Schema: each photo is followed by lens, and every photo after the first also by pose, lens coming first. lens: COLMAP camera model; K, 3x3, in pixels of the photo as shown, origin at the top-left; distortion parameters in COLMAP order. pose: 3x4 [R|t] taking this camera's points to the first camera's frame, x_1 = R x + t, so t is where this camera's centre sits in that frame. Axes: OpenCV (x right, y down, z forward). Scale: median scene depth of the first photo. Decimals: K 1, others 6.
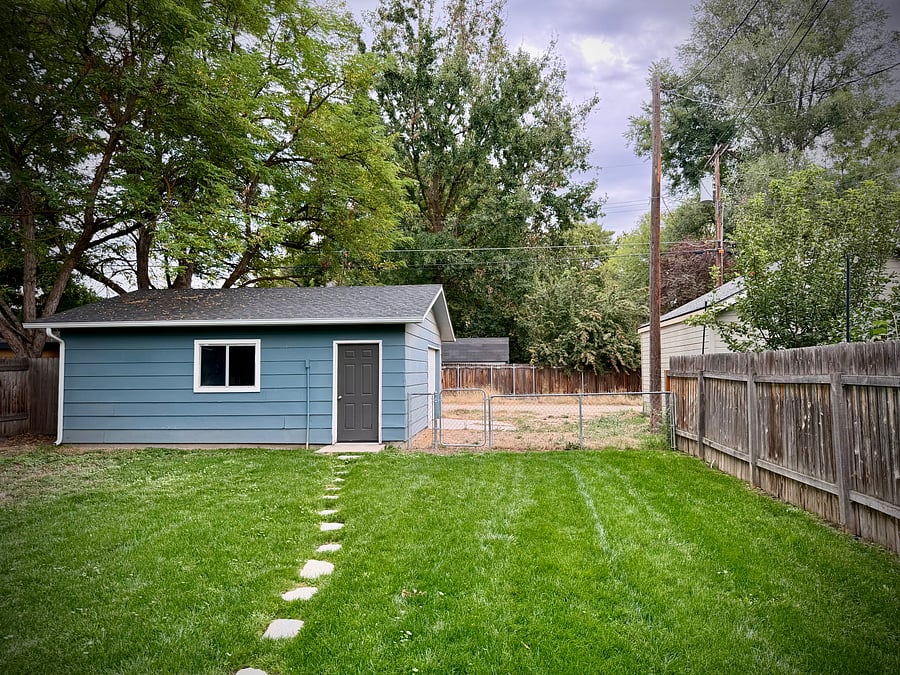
lens RADIAL K [[637.4, 0, 451.1], [0, 637.4, 338.7], [0, 0, 1]] dist [0.031669, -0.015231]
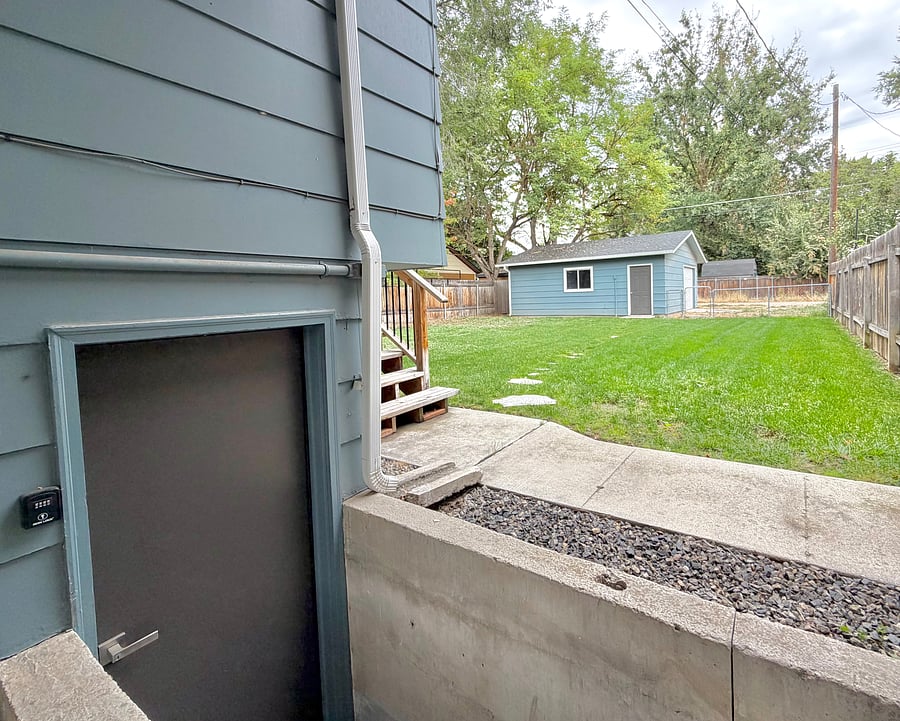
lens RADIAL K [[434.5, 0, 499.9], [0, 434.5, 311.2], [0, 0, 1]] dist [0.002402, -0.001809]
pose [[0.878584, -0.004768, -0.477564, 0.059345], [0.050405, 0.995291, 0.082794, 0.007118], [0.474920, -0.096813, 0.874687, -0.210406]]
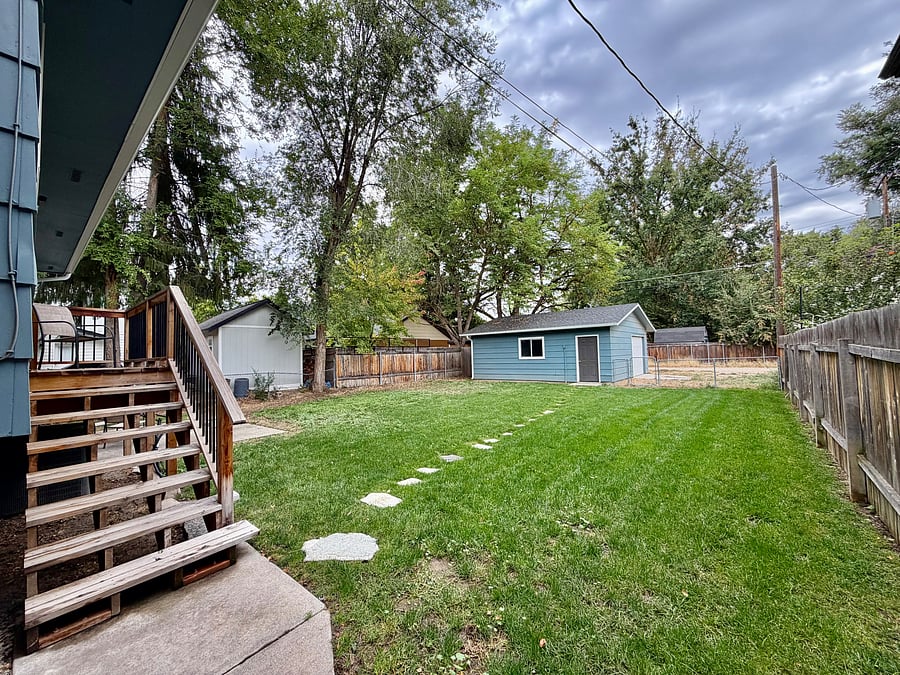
lens RADIAL K [[356.0, 0, 445.6], [0, 356.0, 338.2], [0, 0, 1]] dist [-0.002622, 0.000653]
pose [[0.818039, -0.040564, -0.573730, 0.077931], [0.049875, 0.998755, 0.000498, -0.005935], [0.572996, -0.029022, 0.819044, -0.137428]]
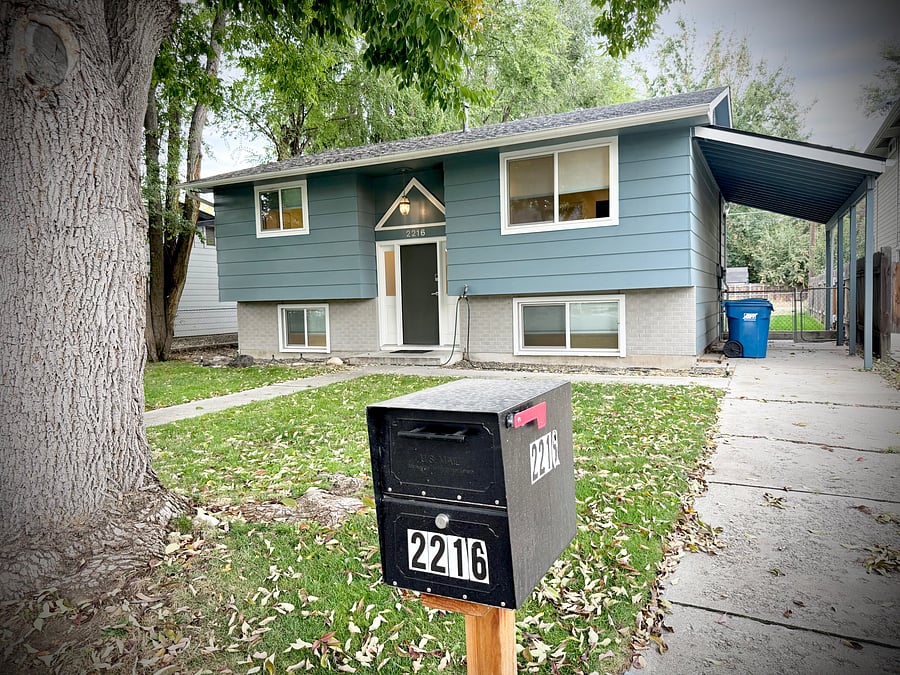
lens RADIAL K [[637.4, 0, 456.1], [0, 637.4, 336.3], [0, 0, 1]] dist [0.031669, -0.015231]
pose [[0.933468, -0.001473, -0.358658, -0.017584], [0.041925, 0.993584, 0.105036, -0.033869], [0.356202, -0.113084, 0.927541, -0.884785]]
